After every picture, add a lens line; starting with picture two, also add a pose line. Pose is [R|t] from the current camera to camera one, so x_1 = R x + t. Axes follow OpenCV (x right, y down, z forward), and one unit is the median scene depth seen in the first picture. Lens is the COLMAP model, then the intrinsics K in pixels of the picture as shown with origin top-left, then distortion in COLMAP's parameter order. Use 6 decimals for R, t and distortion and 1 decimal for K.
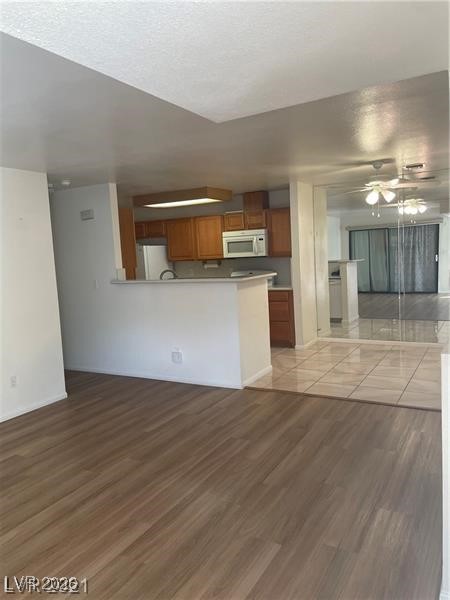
lens RADIAL K [[461.5, 0, 225.0], [0, 461.5, 300.0], [0, 0, 1]] dist [0.033556, -0.003743]
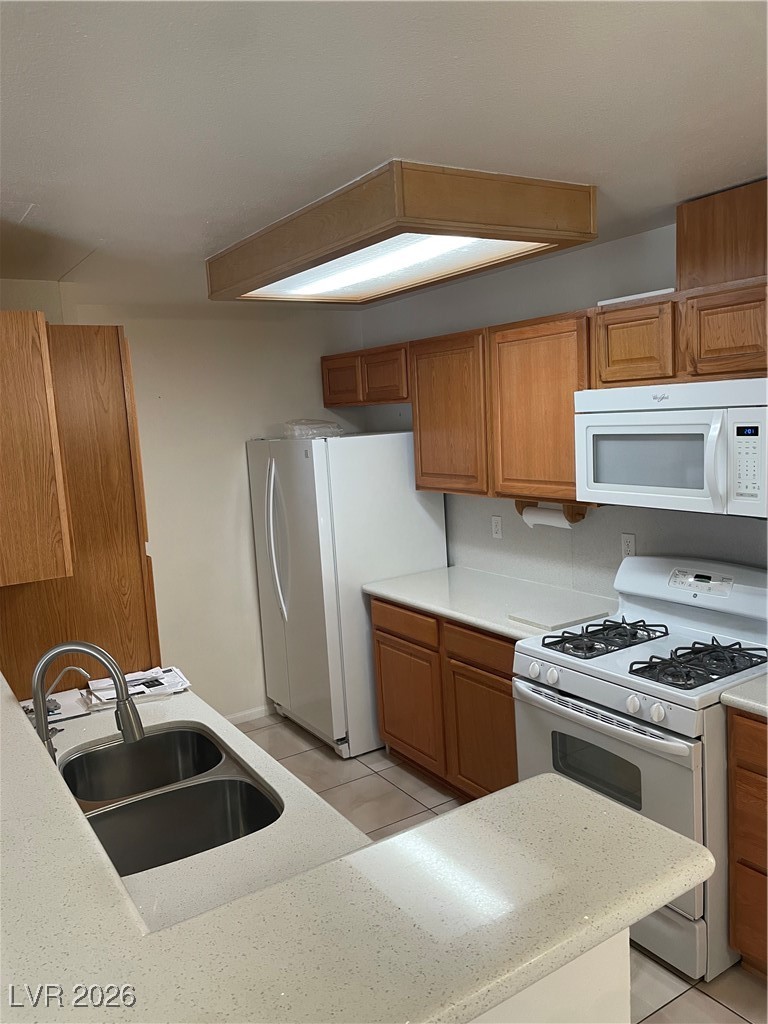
lens RADIAL K [[787.6, 0, 384.0], [0, 787.6, 512.0], [0, 0, 1]] dist [0.033556, -0.003743]
pose [[0.885752, 0.064542, -0.459650, 0.093550], [-0.043952, 0.997498, 0.055368, -0.103339], [0.462073, -0.028840, 0.886373, 0.600676]]
